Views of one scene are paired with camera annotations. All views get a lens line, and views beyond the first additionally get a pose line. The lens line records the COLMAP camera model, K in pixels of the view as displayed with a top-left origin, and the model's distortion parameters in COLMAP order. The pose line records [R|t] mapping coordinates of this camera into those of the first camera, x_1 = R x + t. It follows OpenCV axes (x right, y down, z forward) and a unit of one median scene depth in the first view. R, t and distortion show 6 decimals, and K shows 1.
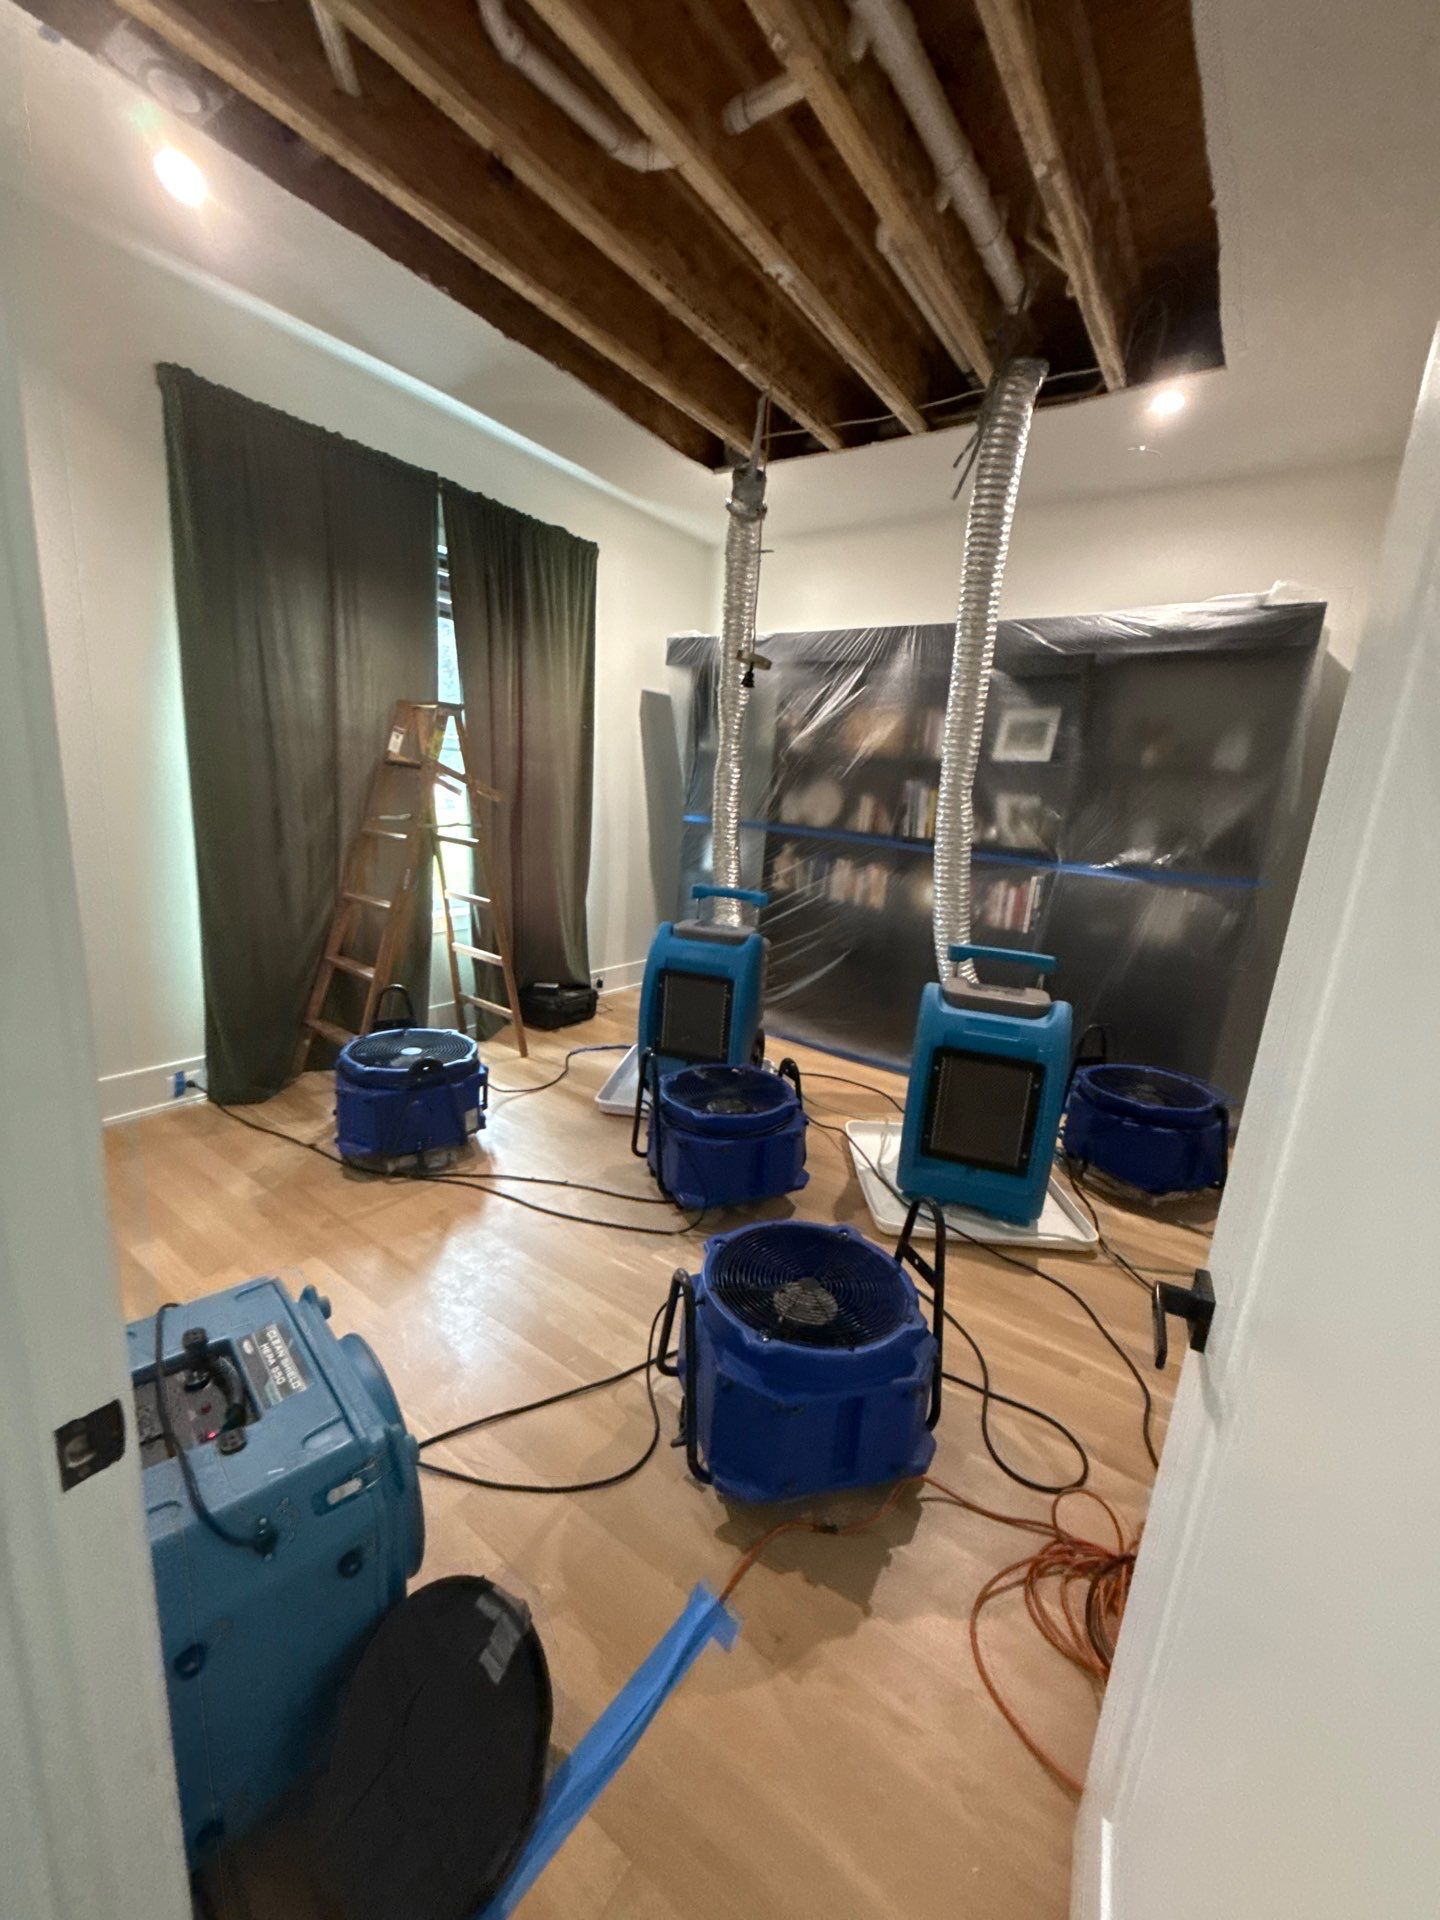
lens RADIAL K [[766.5, 0, 720.0], [0, 766.5, 960.0], [0, 0, 1]] dist [0.001336, -0.000112]
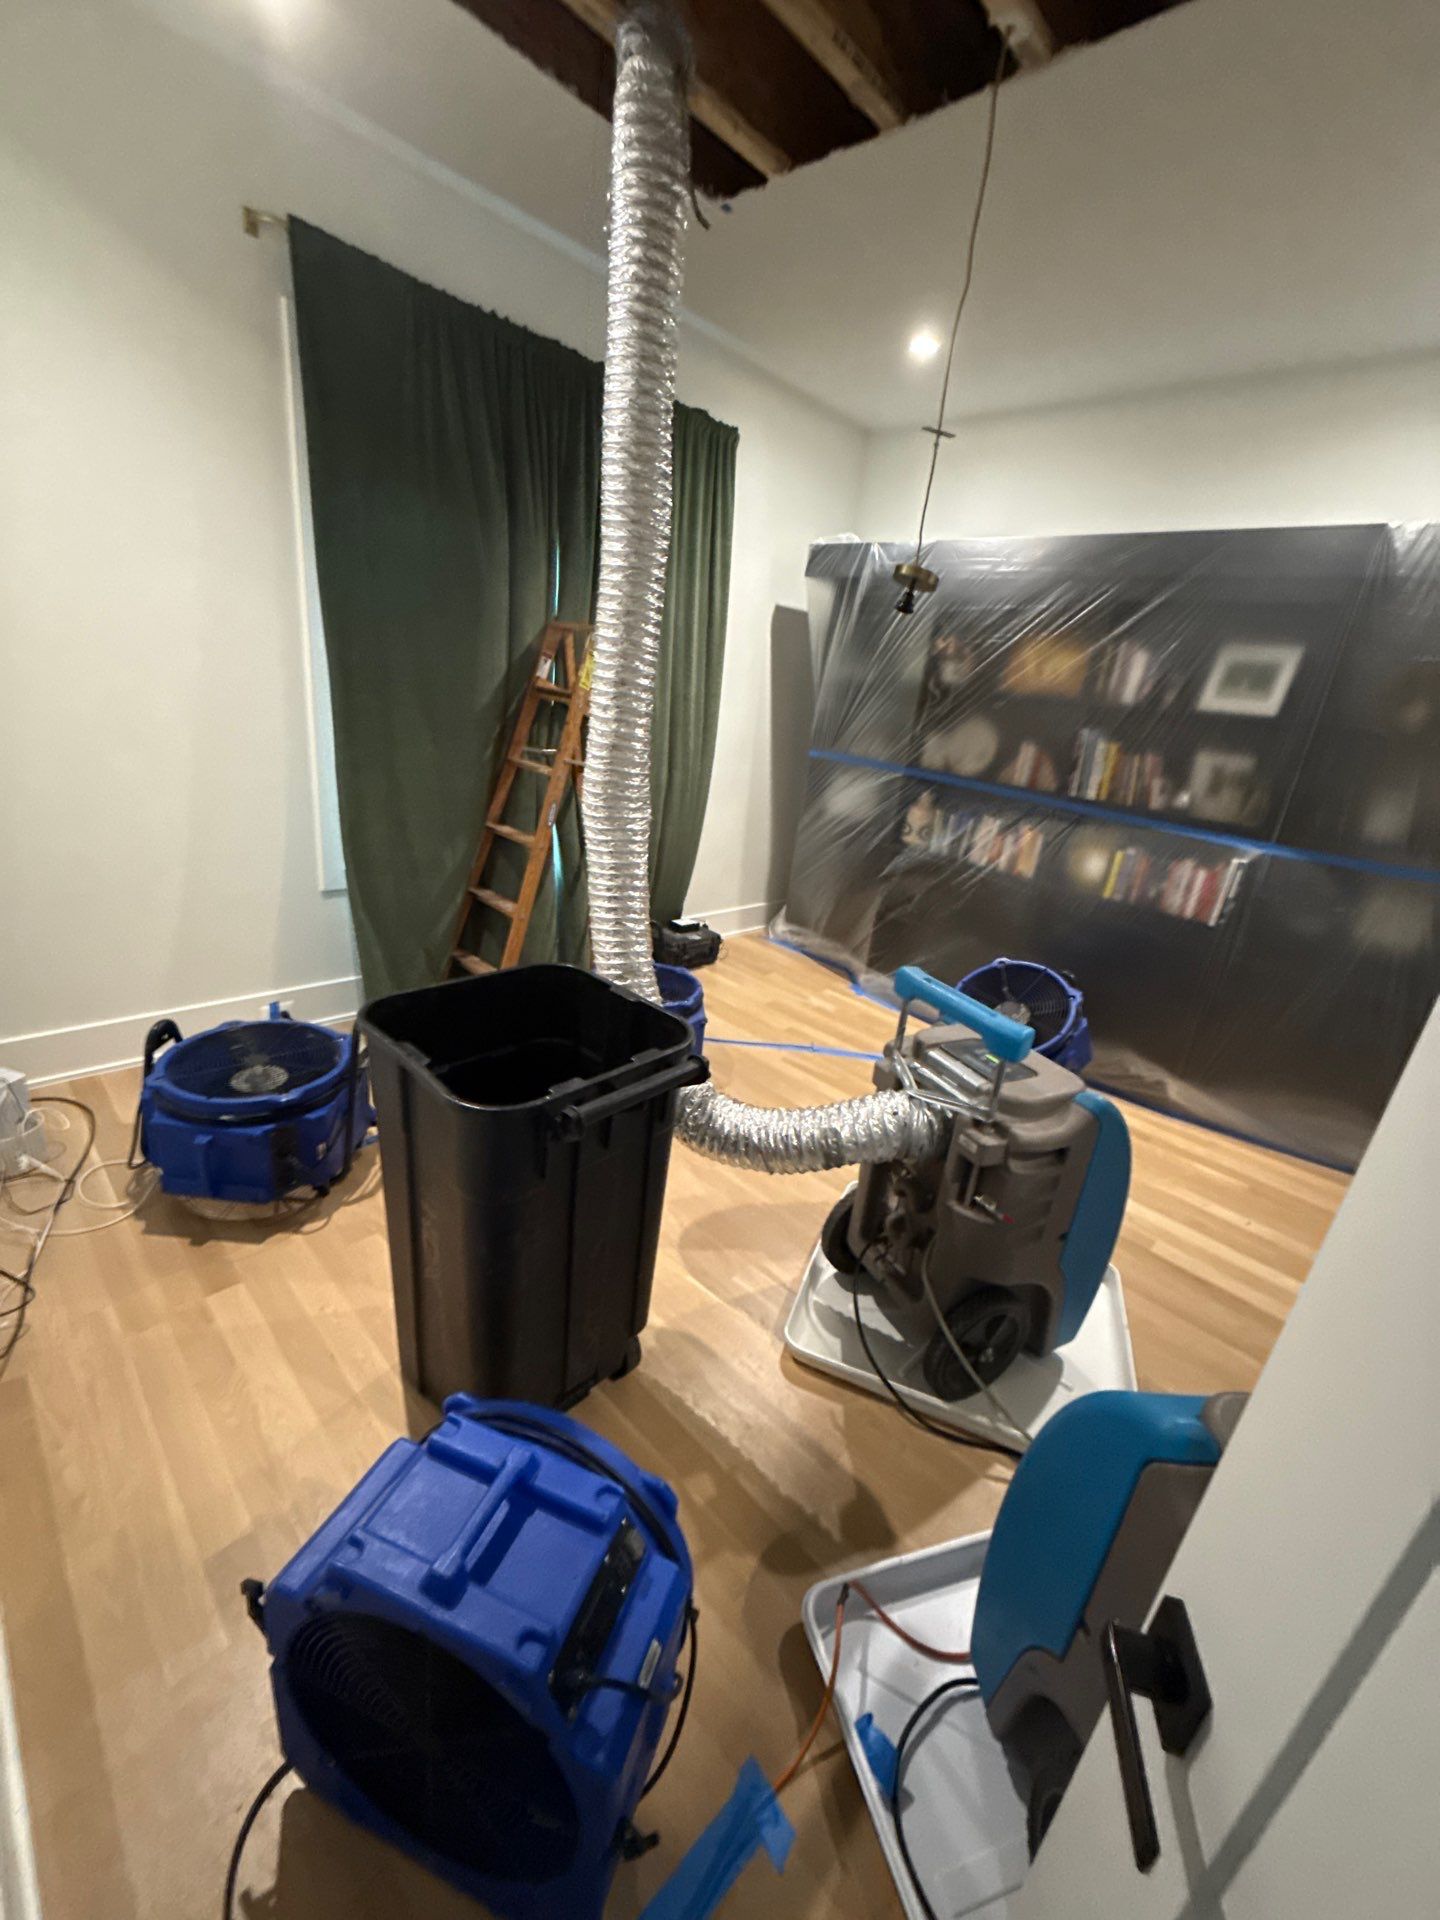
lens RADIAL K [[769.4, 0, 714.8], [0, 769.4, 958.8], [0, 0, 1]] dist [0.001397, -0.000102]
pose [[0.985675, 0.091440, -0.141719, -0.012961], [-0.076237, 0.991089, 0.109230, -0.066145], [0.150444, -0.096861, 0.983862, 0.129565]]
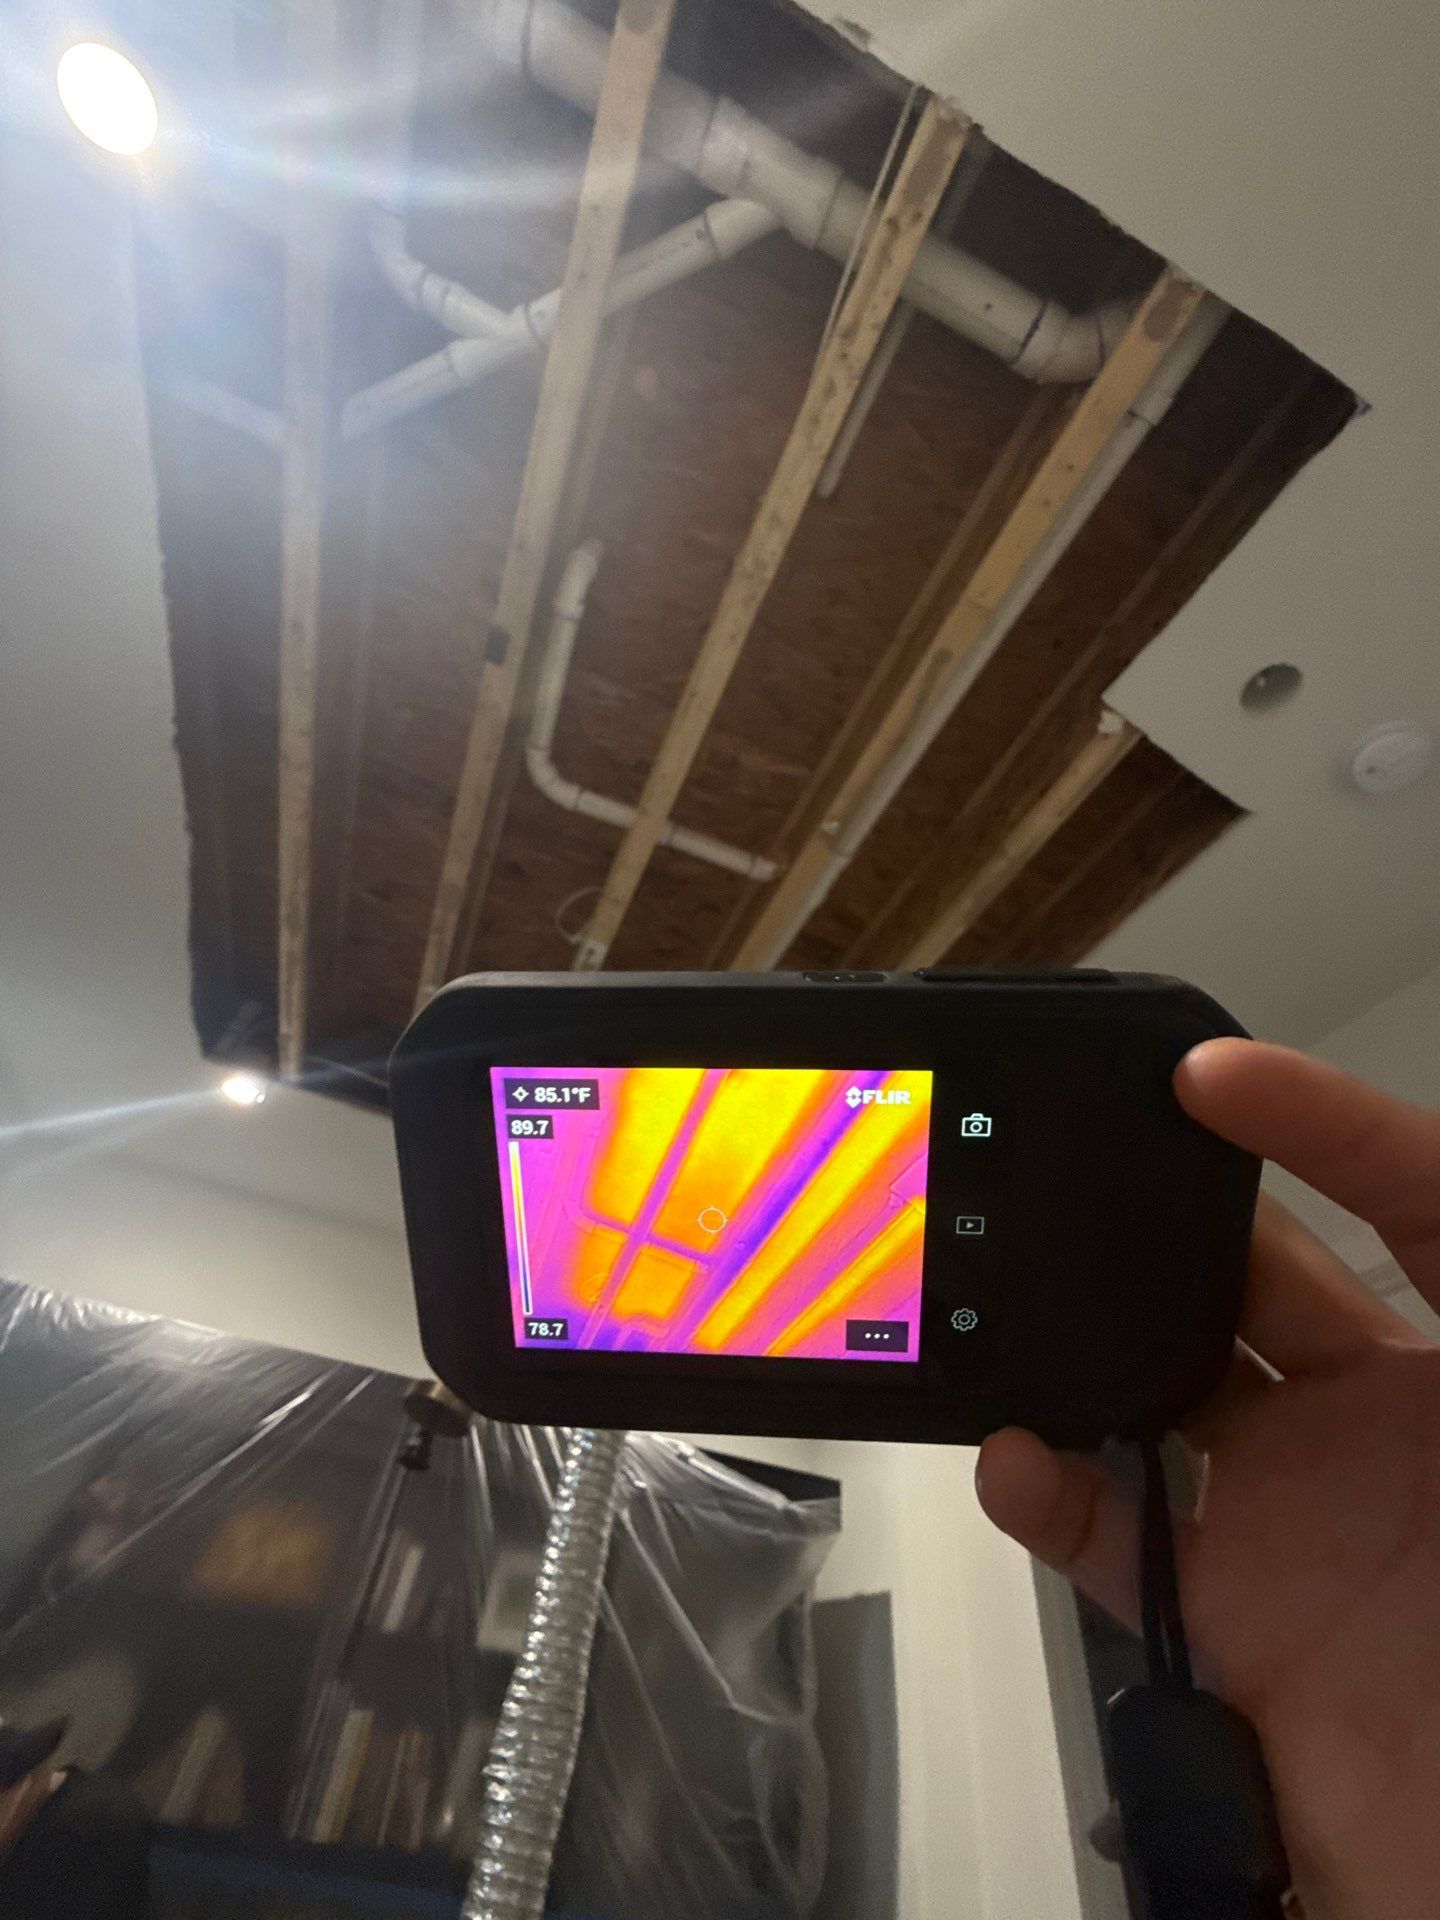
lens RADIAL K [[769.4, 0, 714.8], [0, 769.4, 958.8], [0, 0, 1]] dist [0.001397, -0.000102]
pose [[0.551755, 0.586215, 0.593226, -0.306774], [0.111592, 0.653010, -0.749083, -0.187094], [-0.826507, 0.479510, 0.294885, 0.546387]]
